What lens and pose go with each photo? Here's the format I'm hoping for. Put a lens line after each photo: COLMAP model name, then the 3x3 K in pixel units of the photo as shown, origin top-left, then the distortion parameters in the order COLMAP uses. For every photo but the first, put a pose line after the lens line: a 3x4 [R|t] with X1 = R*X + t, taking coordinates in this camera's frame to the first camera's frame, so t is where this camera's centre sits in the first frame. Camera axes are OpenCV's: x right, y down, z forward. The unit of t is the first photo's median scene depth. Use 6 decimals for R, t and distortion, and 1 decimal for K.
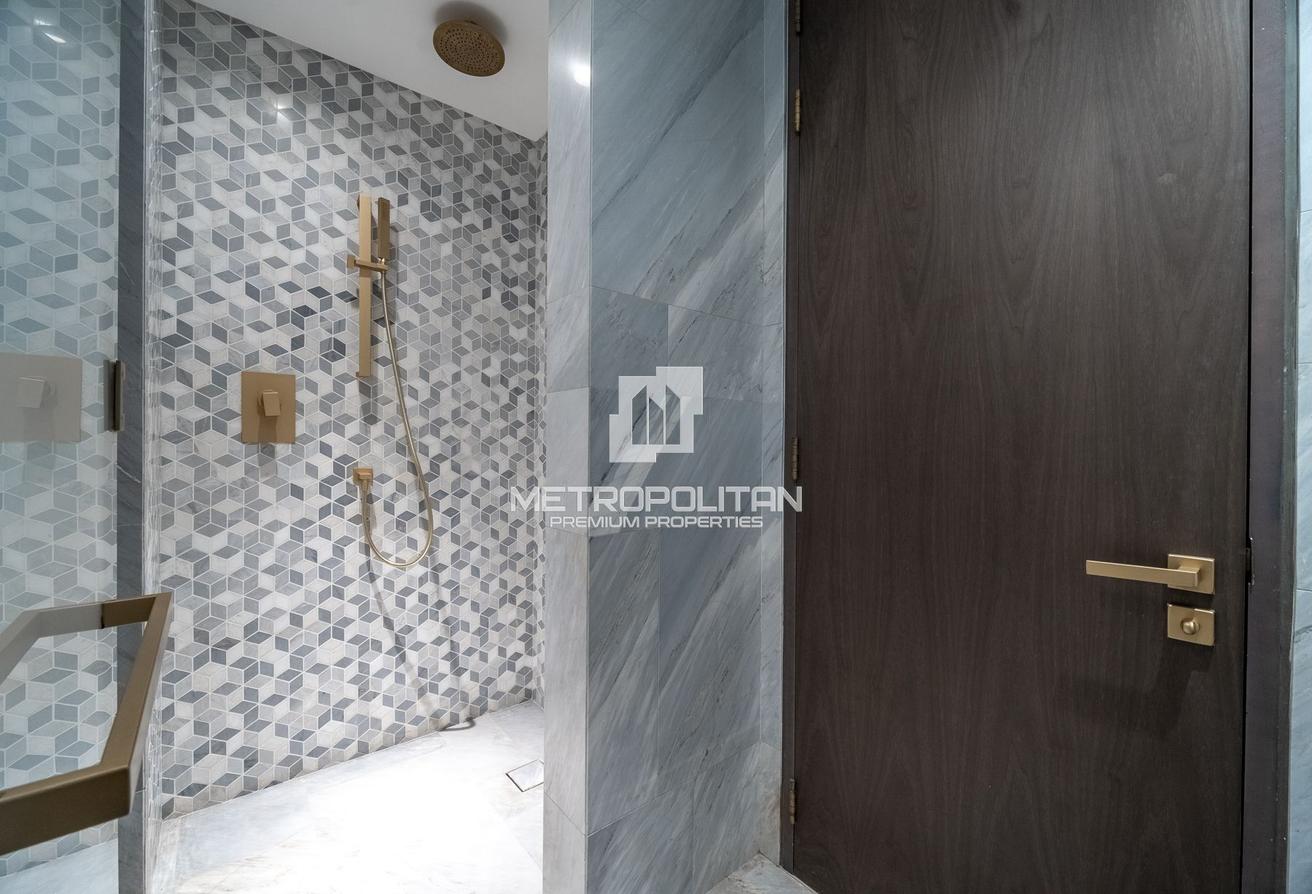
lens RADIAL K [[541.8, 0, 645.2], [0, 541.8, 451.4], [0, 0, 1]] dist [0.001287, -0.003955]
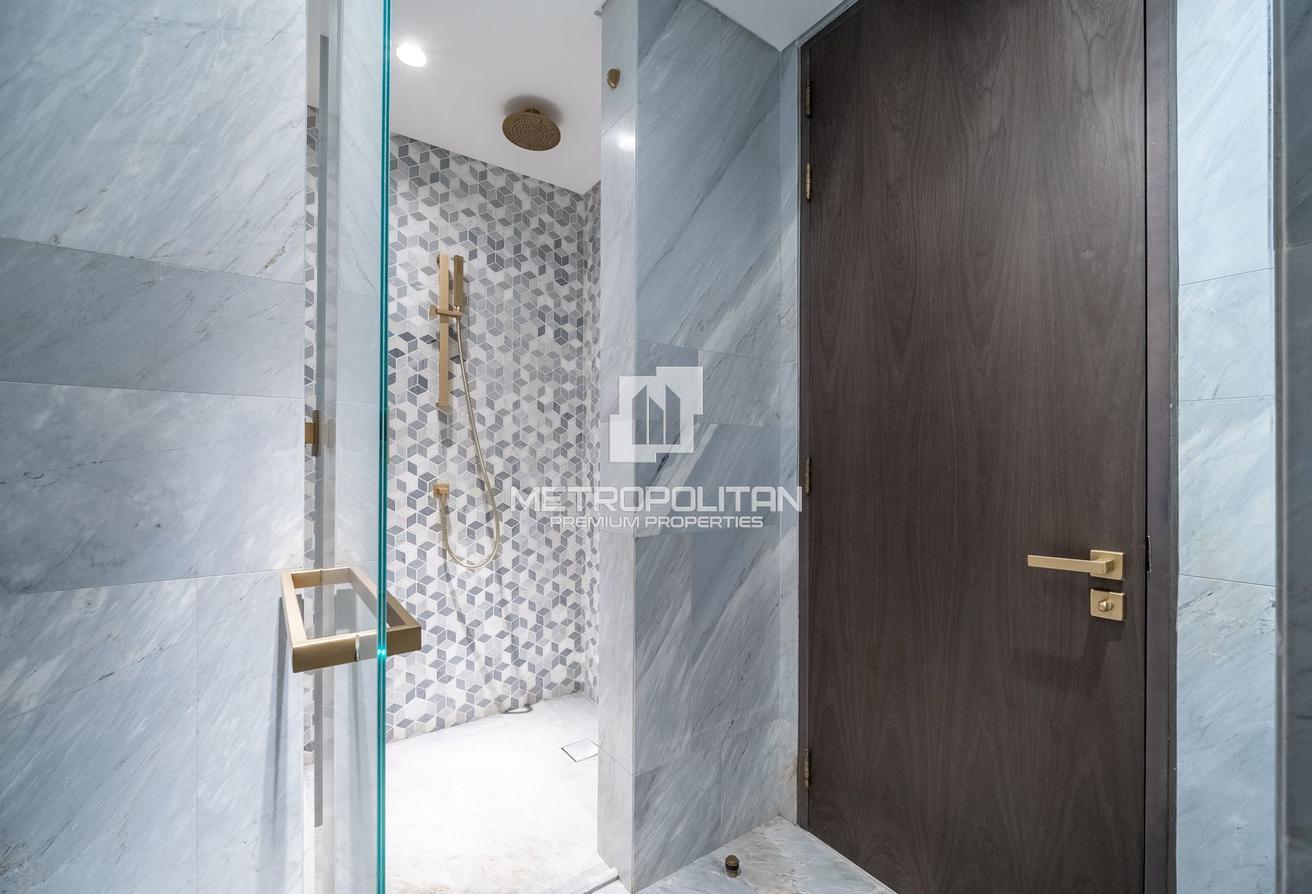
lens RADIAL K [[541.8, 0, 645.2], [0, 541.8, 451.4], [0, 0, 1]] dist [0.001287, -0.003955]
pose [[0.997528, -0.004071, -0.070158, 0.005542], [0.001756, 0.999453, -0.033027, -0.000355], [0.070254, 0.032823, 0.996989, -0.155848]]
